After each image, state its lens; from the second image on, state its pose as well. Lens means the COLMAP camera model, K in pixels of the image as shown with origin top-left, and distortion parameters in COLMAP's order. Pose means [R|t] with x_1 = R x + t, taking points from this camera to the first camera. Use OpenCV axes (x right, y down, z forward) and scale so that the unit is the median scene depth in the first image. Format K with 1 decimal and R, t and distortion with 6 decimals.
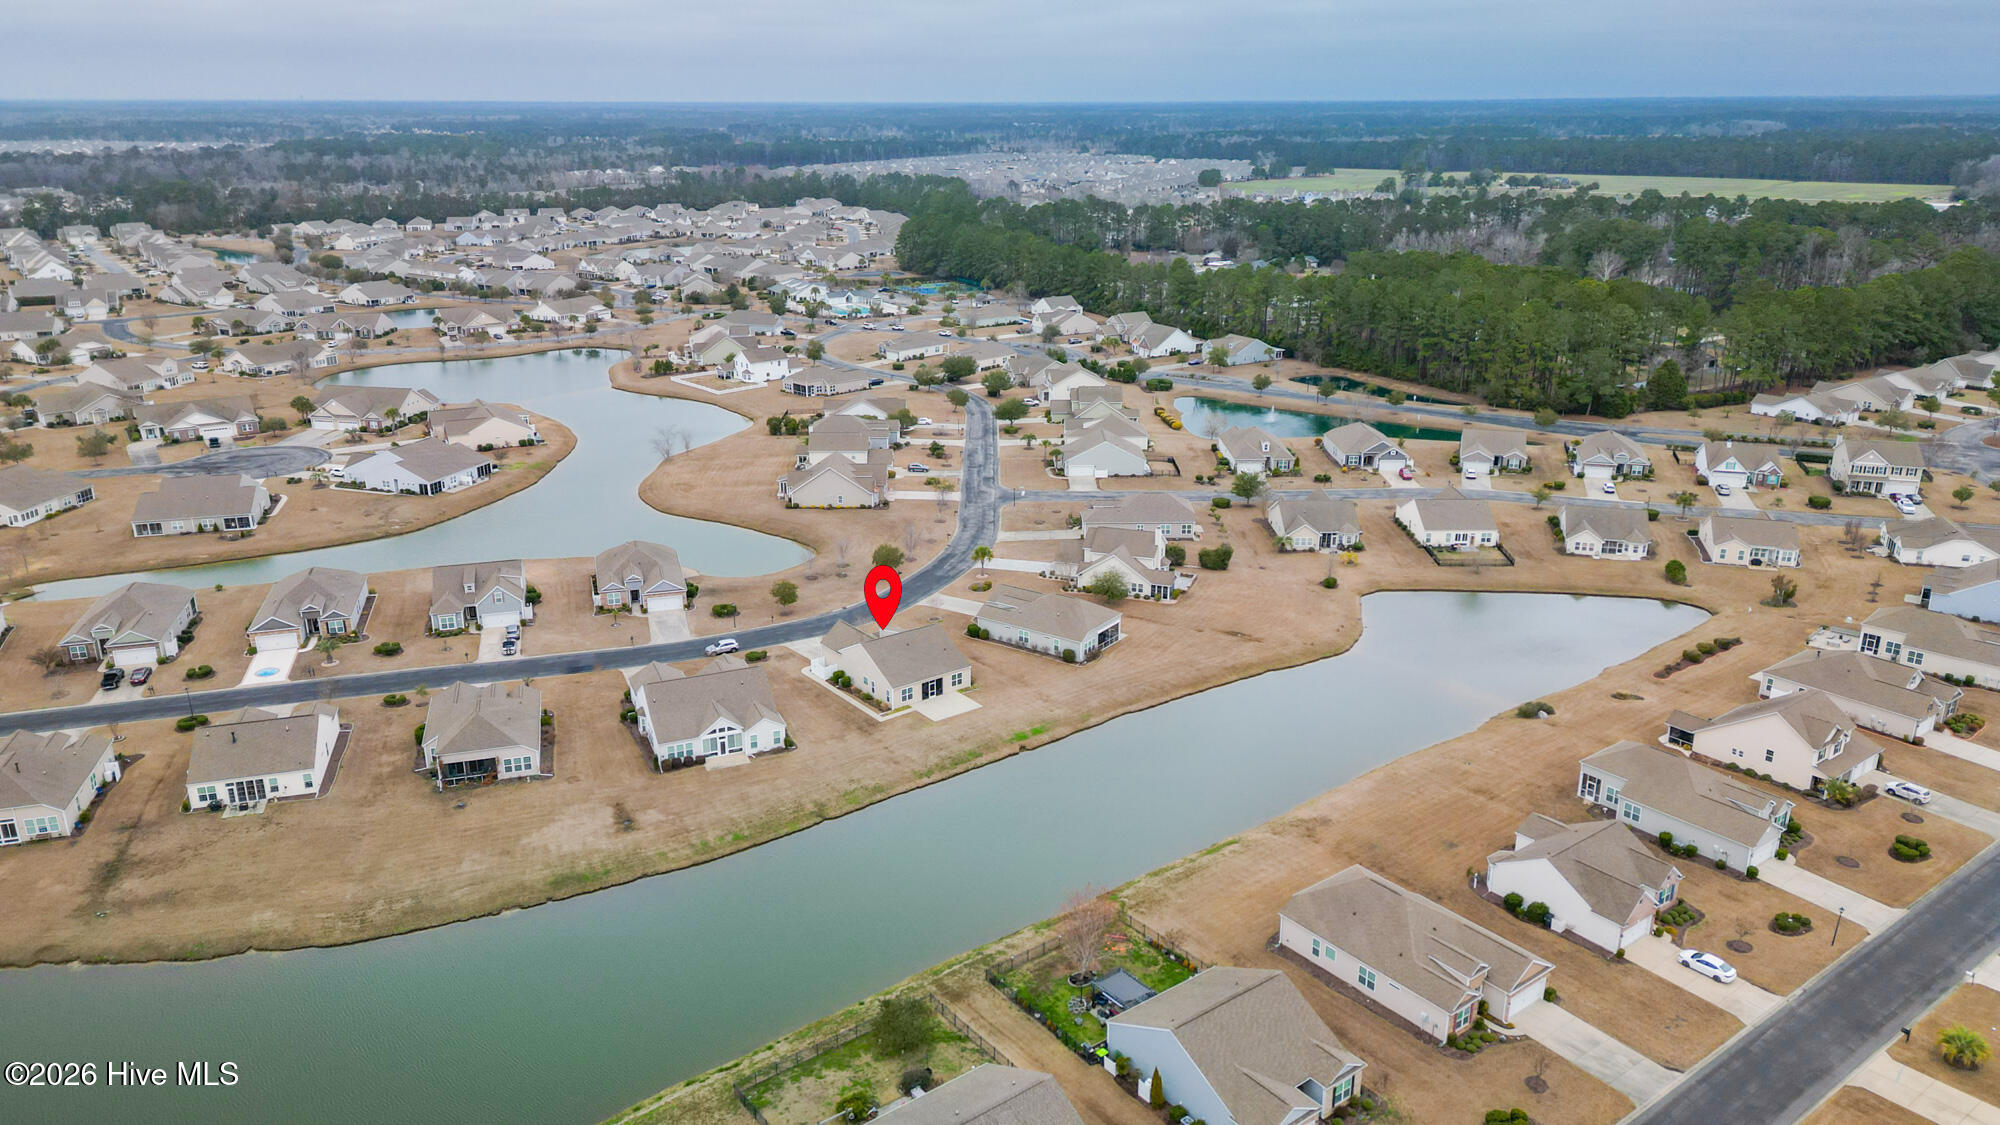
lens RADIAL K [[1360.8, 0, 1000.0], [0, 1360.8, 562.5], [0, 0, 1]] dist [0.110579, -0.114039]
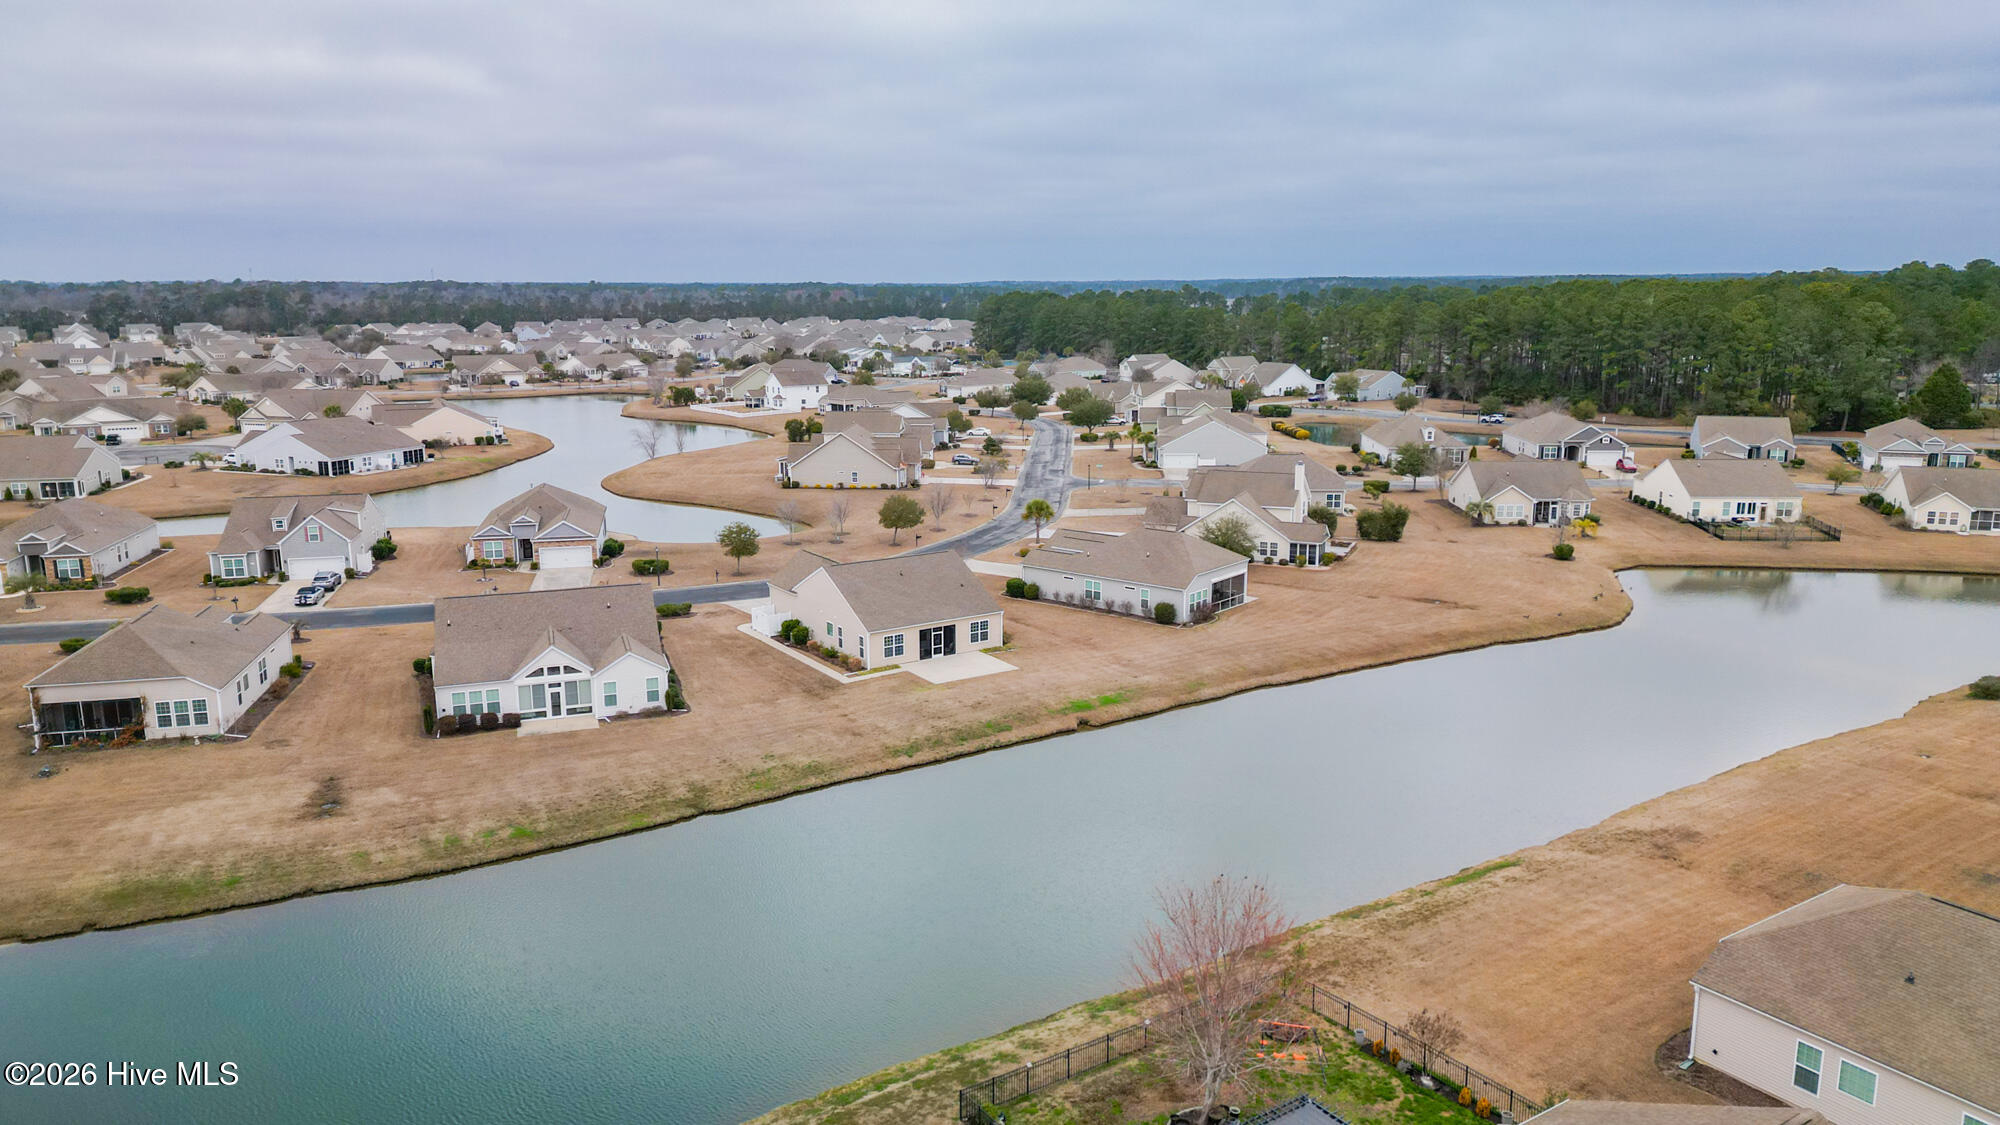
lens RADIAL K [[1366.0, 0, 1000.0], [0, 1366.0, 562.5], [0, 0, 1]] dist [0.077249, -0.061535]
pose [[0.997689, 0.009138, -0.067330, 0.017695], [-0.017346, 0.992334, -0.122363, 0.126658], [0.065696, 0.123248, 0.990199, 0.384160]]
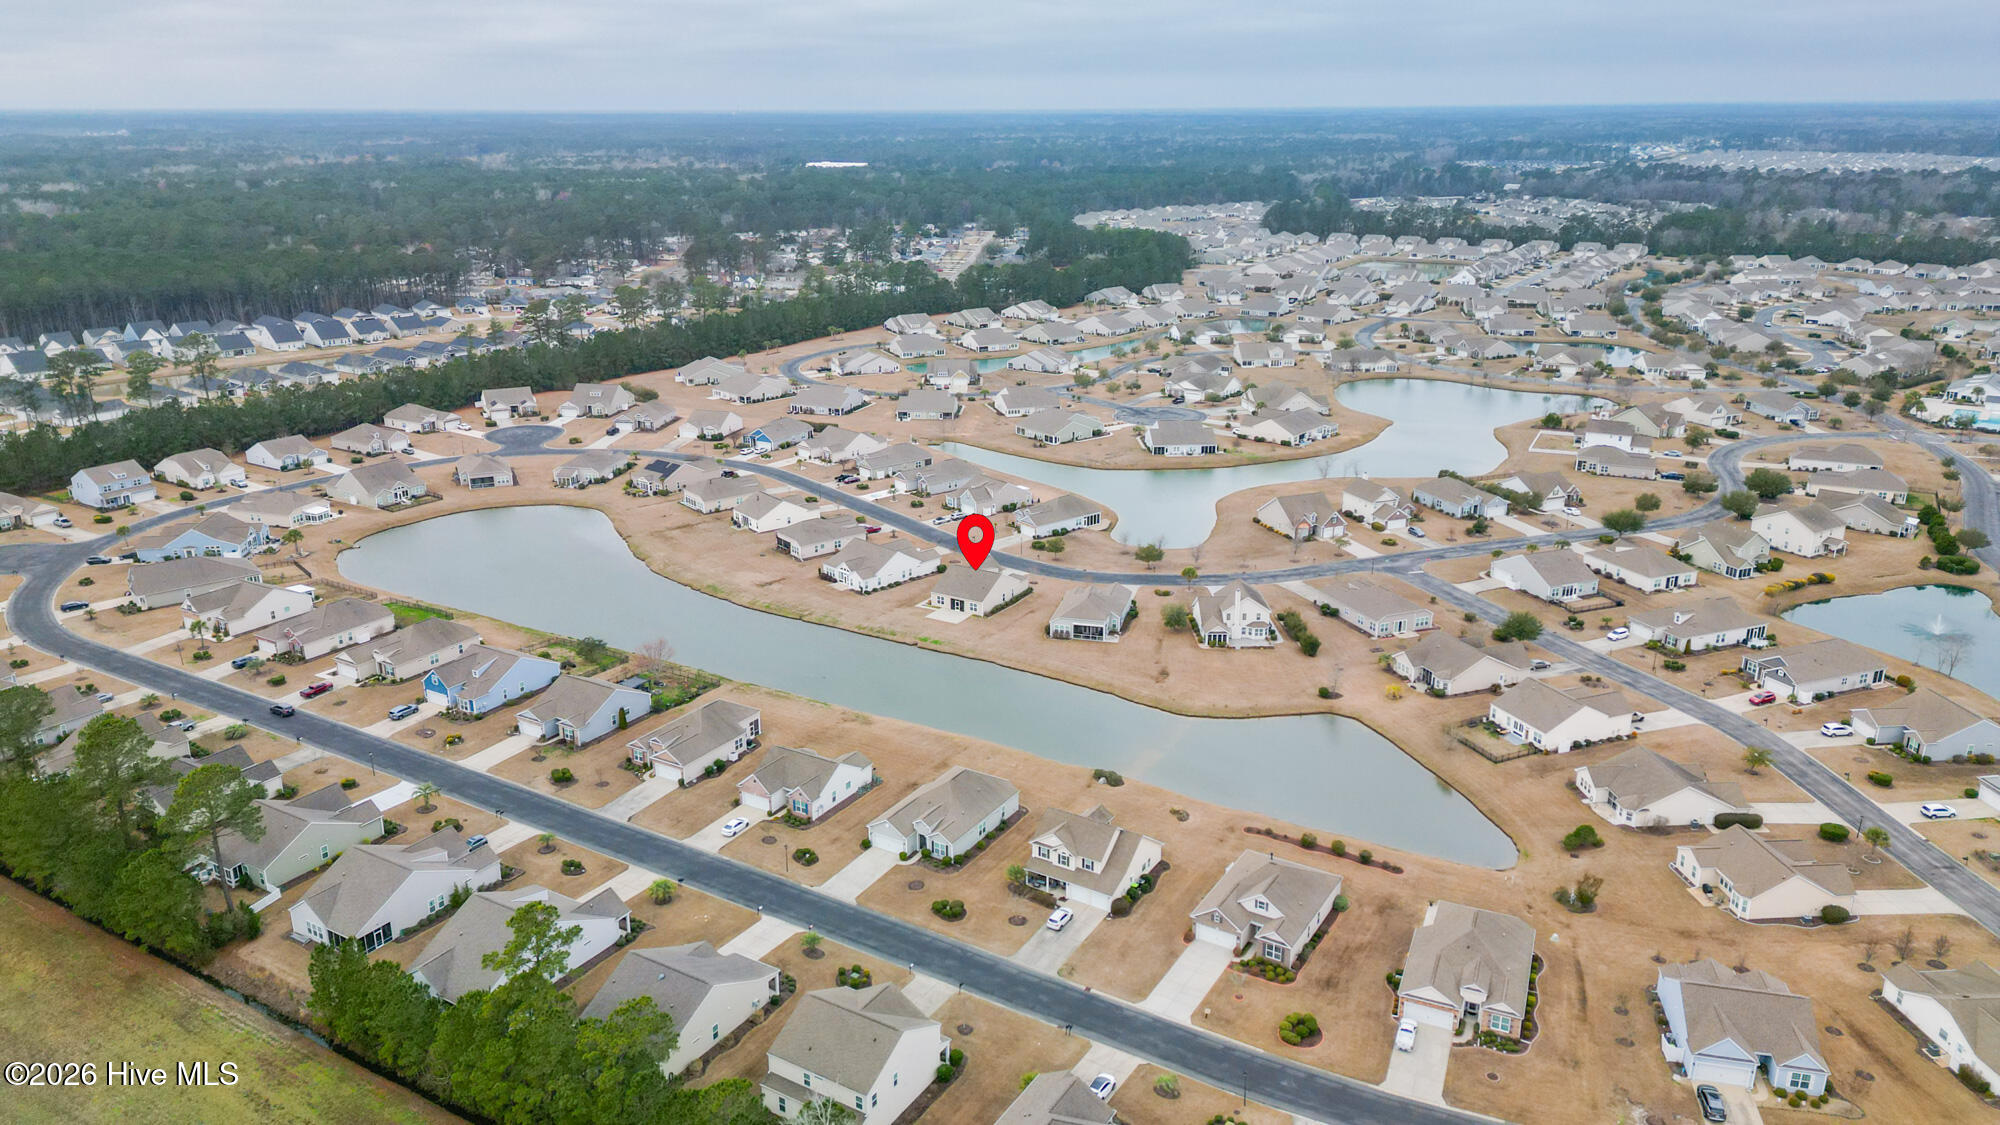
lens RADIAL K [[1360.8, 0, 1000.0], [0, 1360.8, 562.5], [0, 0, 1]] dist [0.110579, -0.114039]
pose [[0.375279, 0.295909, -0.878410, 1.266258], [-0.291900, 0.937184, 0.191001, -0.253590], [0.879750, 0.184729, 0.438081, 0.344491]]
